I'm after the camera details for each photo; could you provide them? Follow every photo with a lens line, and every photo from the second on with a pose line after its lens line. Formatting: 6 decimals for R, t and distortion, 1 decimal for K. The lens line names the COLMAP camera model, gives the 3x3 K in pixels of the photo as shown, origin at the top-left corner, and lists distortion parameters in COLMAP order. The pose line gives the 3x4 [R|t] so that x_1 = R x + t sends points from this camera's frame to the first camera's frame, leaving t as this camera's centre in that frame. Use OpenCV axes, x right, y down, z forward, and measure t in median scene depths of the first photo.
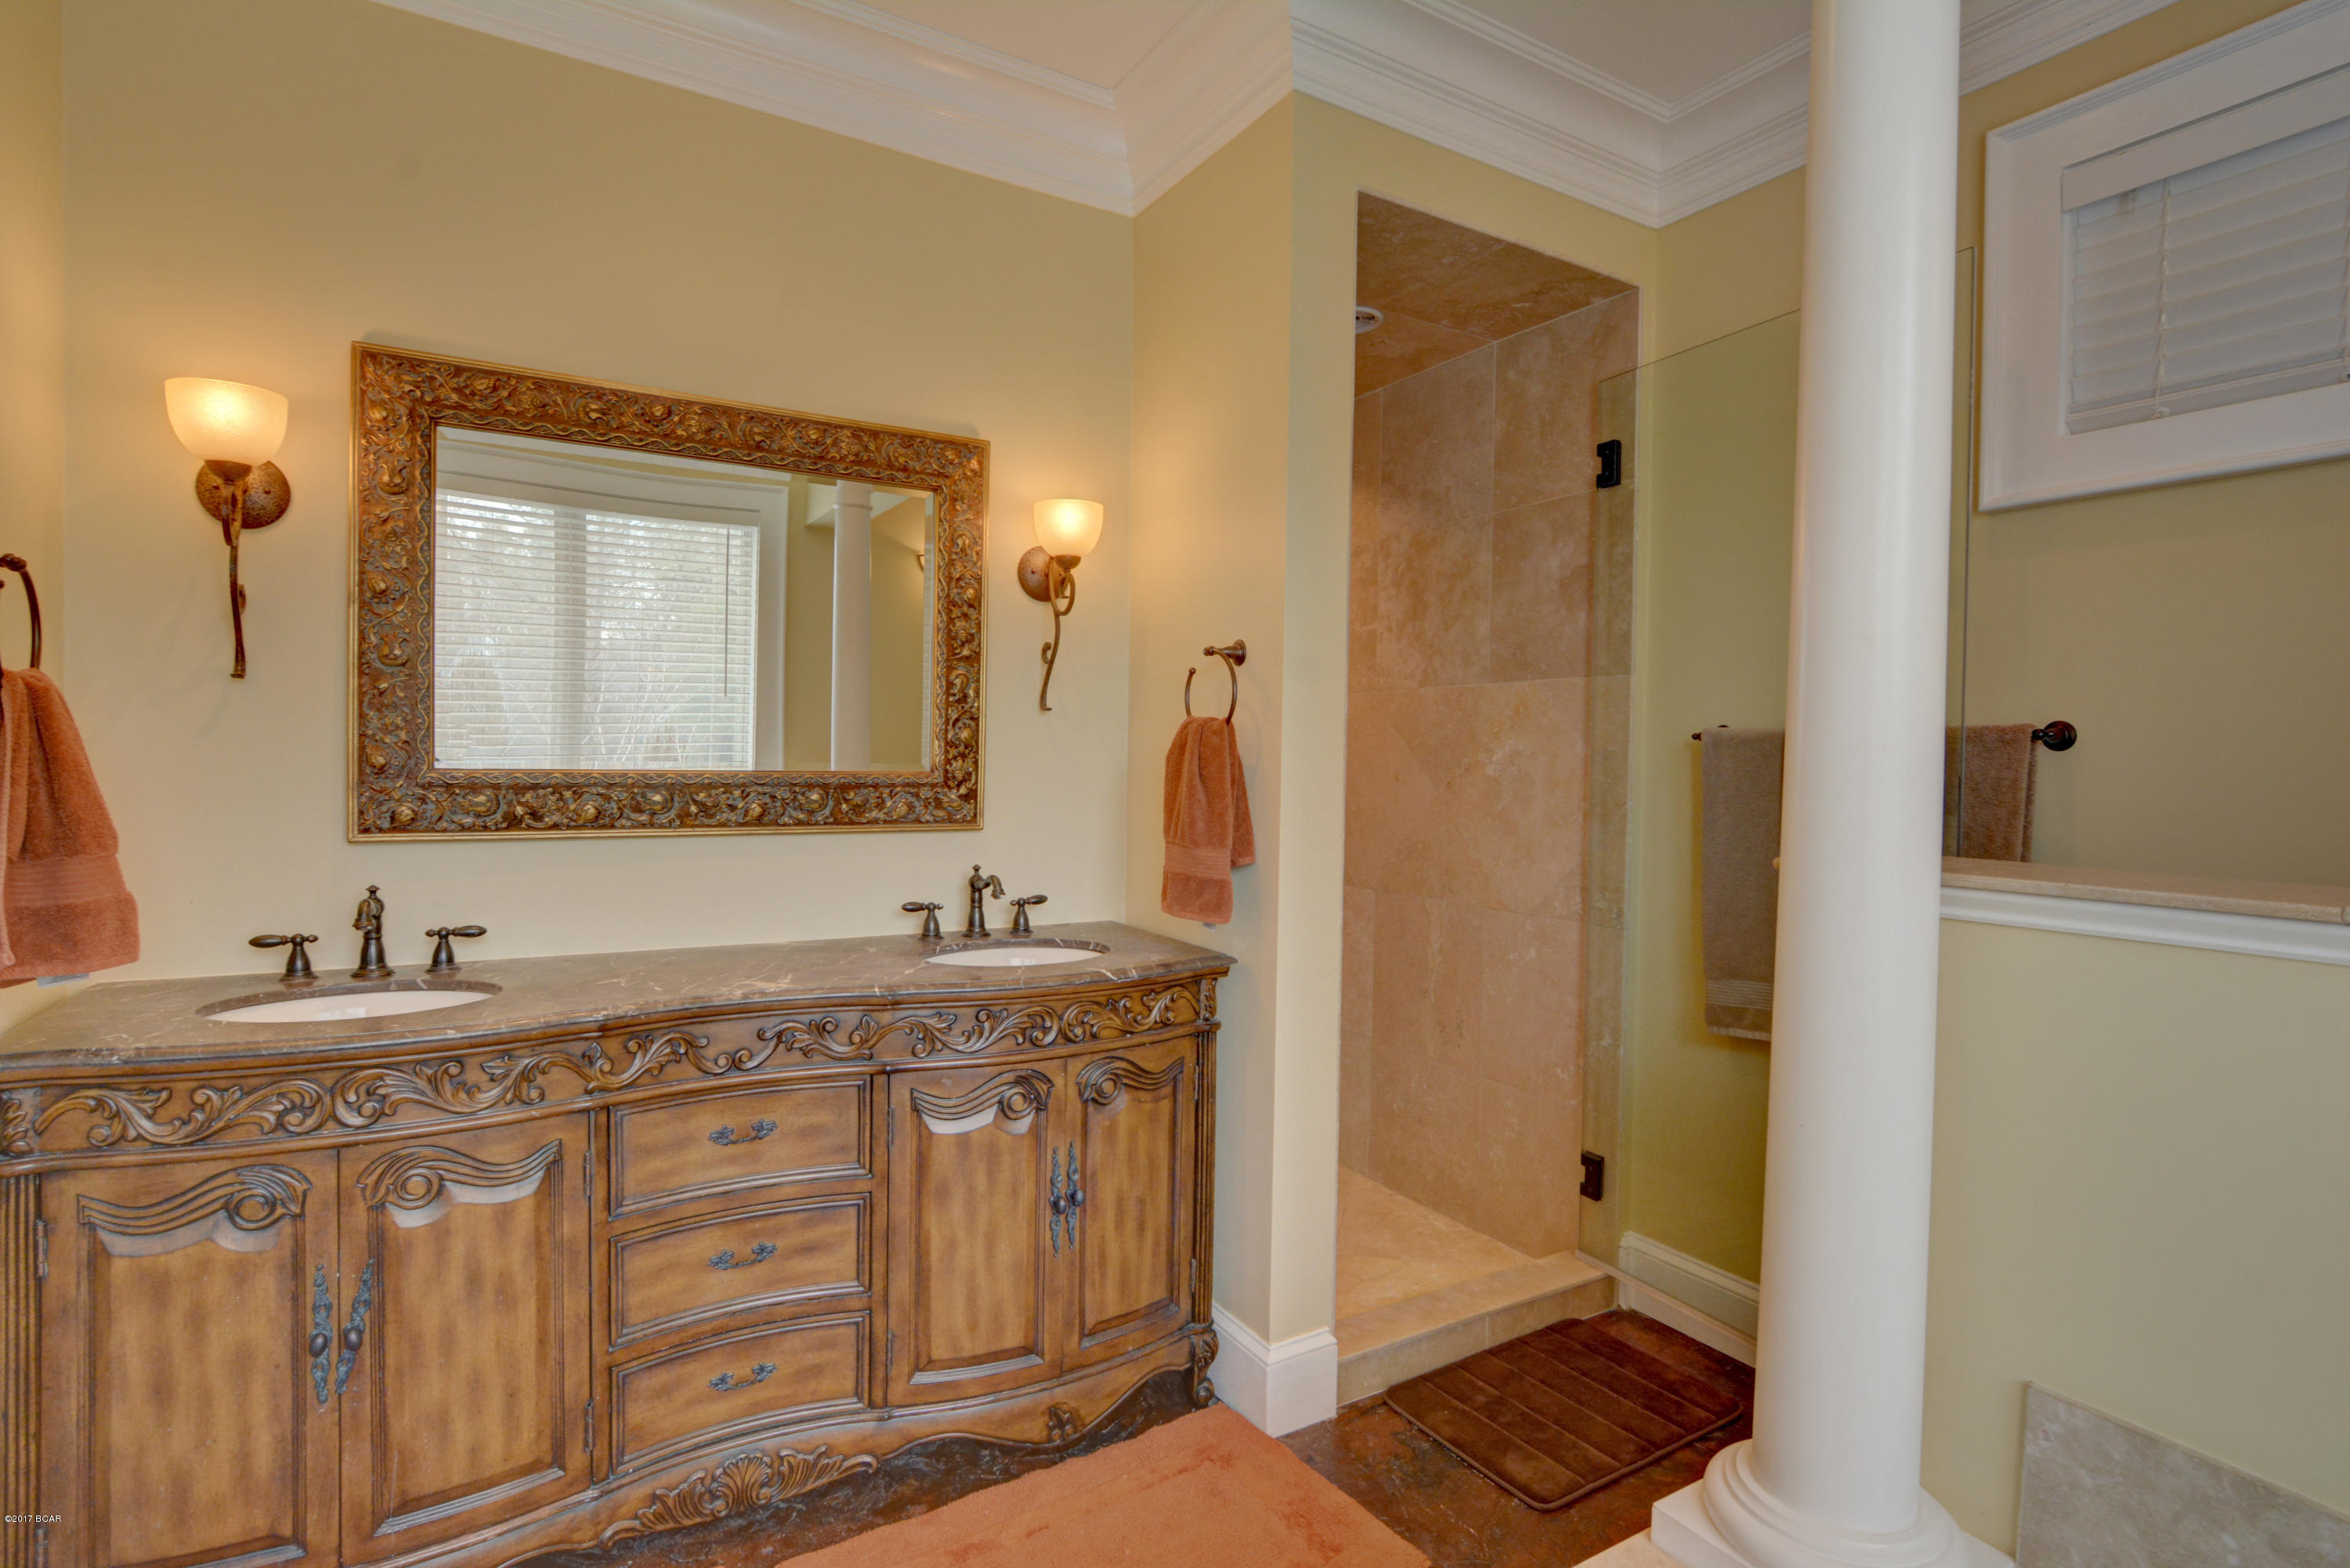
lens RADIAL K [[1140.9, 0, 1167.7], [0, 1140.9, 774.8], [0, 0, 1]] dist [-0.030898, 0.009338]
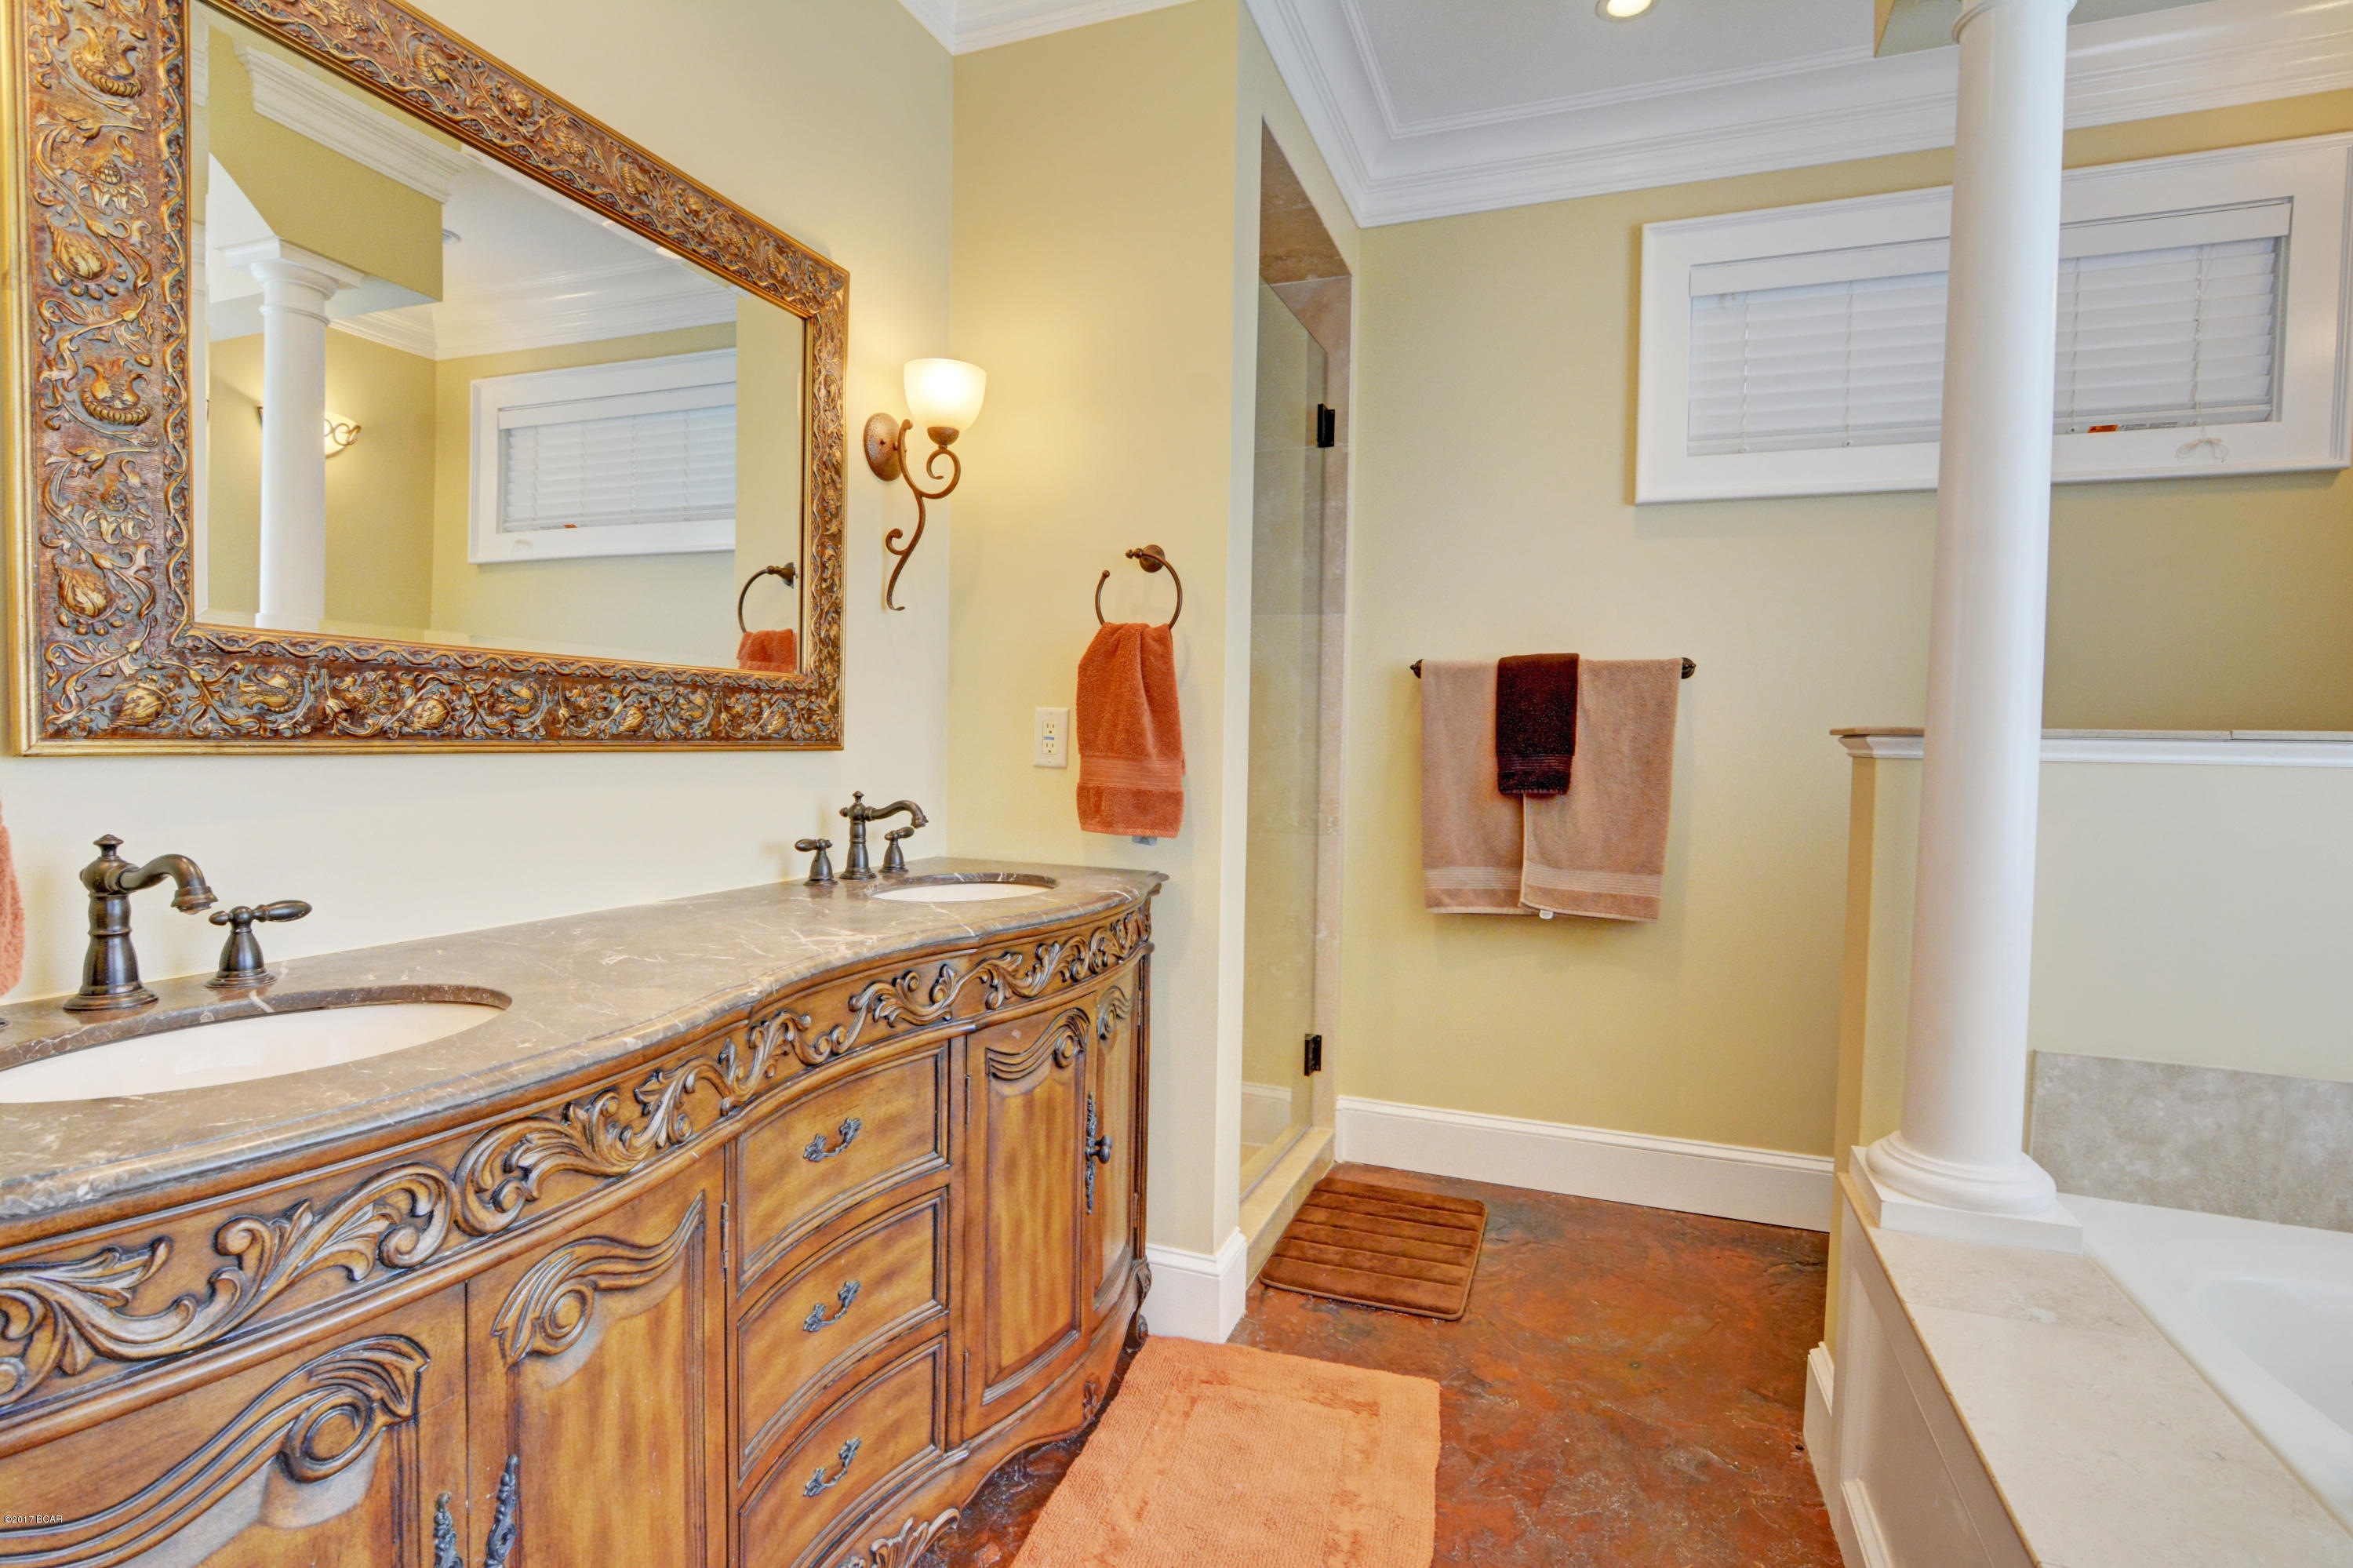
lens RADIAL K [[1142.4, 0, 1169.2], [0, 1142.4, 774.8], [0, 0, 1]] dist [-0.030898, 0.009338]
pose [[0.786694, -0.021609, 0.616965, -0.618358], [0.004350, 0.999556, 0.029463, 0.054939], [-0.617328, -0.020494, 0.786439, 0.274883]]
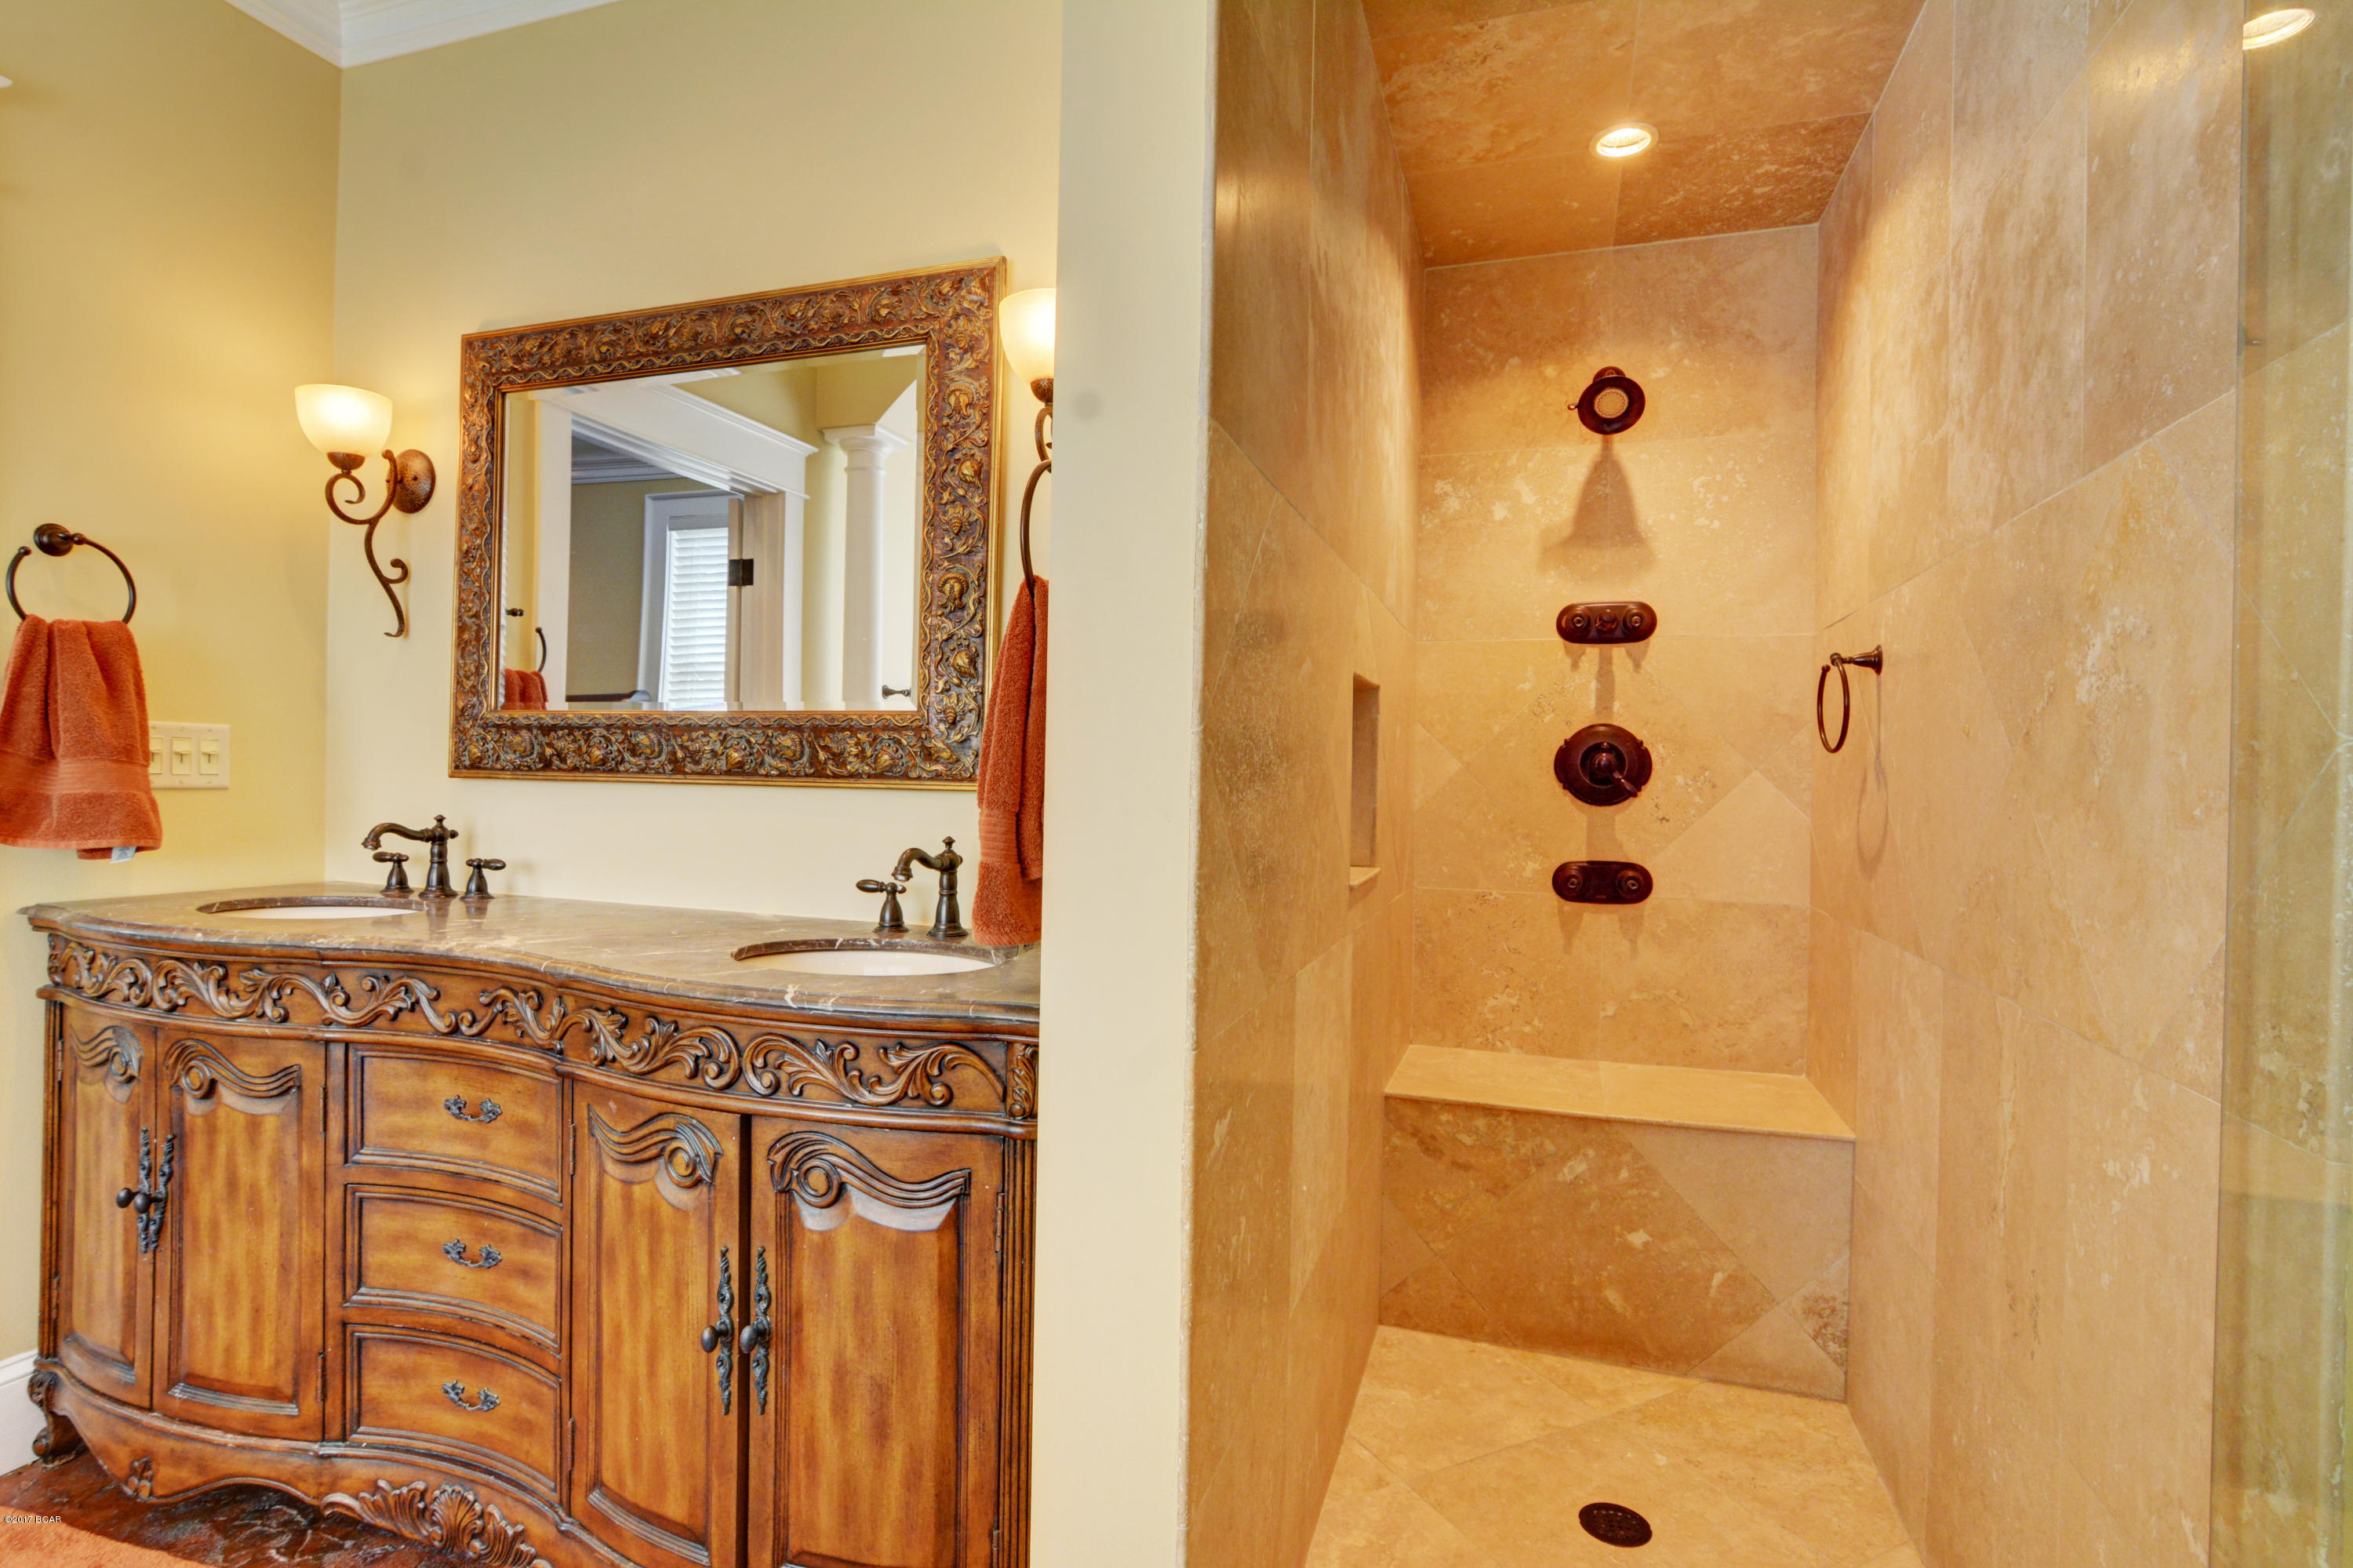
lens RADIAL K [[1142.4, 0, 1169.2], [0, 1142.4, 774.8], [0, 0, 1]] dist [-0.030898, 0.009338]
pose [[0.656863, -0.002063, -0.754008, 0.586530], [-0.021426, 0.999541, -0.021400, 0.065113], [0.753706, 0.030212, 0.656517, 0.784268]]
